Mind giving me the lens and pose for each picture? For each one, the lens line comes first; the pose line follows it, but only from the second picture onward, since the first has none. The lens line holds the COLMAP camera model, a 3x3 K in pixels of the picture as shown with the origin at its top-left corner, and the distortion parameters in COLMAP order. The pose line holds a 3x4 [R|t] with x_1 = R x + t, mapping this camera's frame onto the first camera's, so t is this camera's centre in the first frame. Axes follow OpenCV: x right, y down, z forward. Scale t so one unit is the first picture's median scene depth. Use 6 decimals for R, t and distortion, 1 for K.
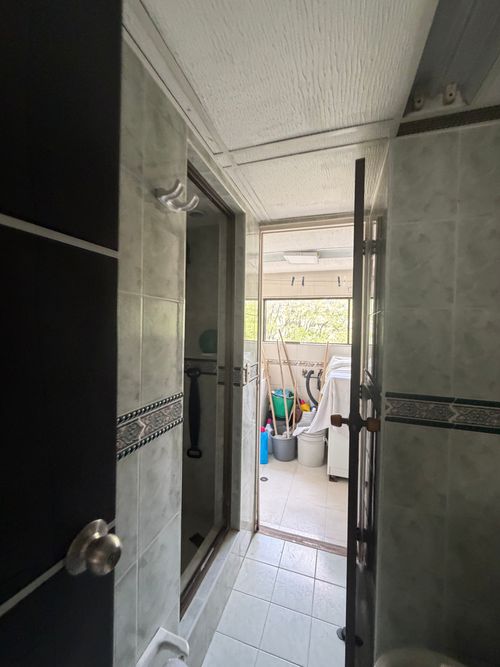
lens RADIAL K [[267.2, 0, 249.9], [0, 267.2, 331.2], [0, 0, 1]] dist [0.002327, -0.000164]
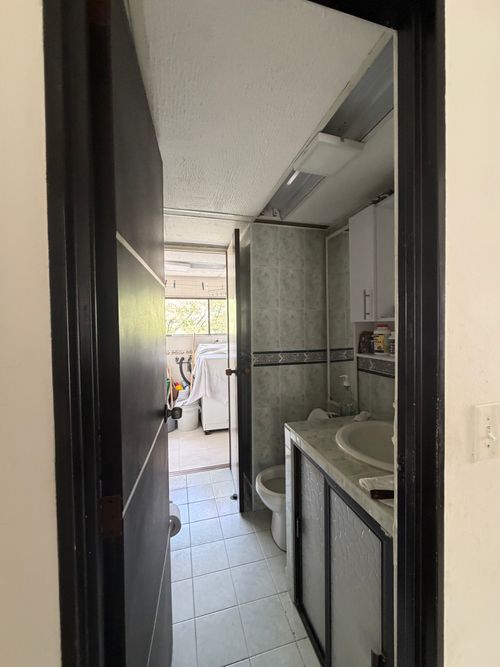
lens RADIAL K [[267.2, 0, 249.9], [0, 267.2, 331.2], [0, 0, 1]] dist [0.002327, -0.000164]
pose [[0.835927, -0.043988, 0.547075, -0.300613], [0.035849, 0.999031, 0.025550, 0.013085], [-0.547669, -0.001746, 0.836693, -0.325798]]
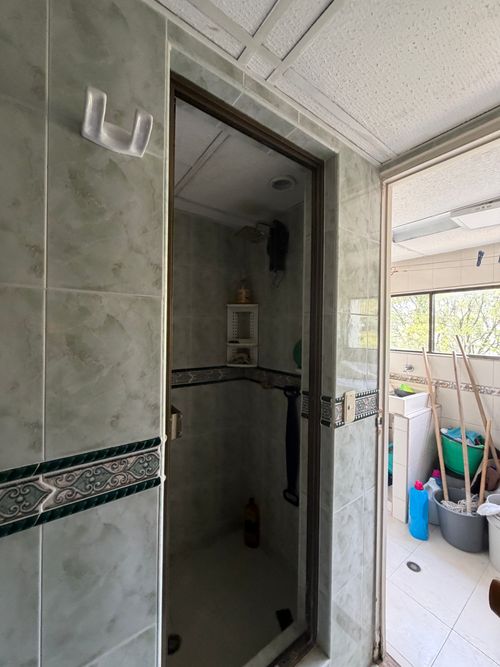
lens RADIAL K [[267.2, 0, 249.9], [0, 267.2, 331.2], [0, 0, 1]] dist [0.002327, -0.000164]
pose [[0.810160, -0.002167, -0.586205, 0.148941], [-0.007574, 0.999871, -0.014163, -0.009356], [0.586160, 0.015915, 0.810039, 0.302451]]
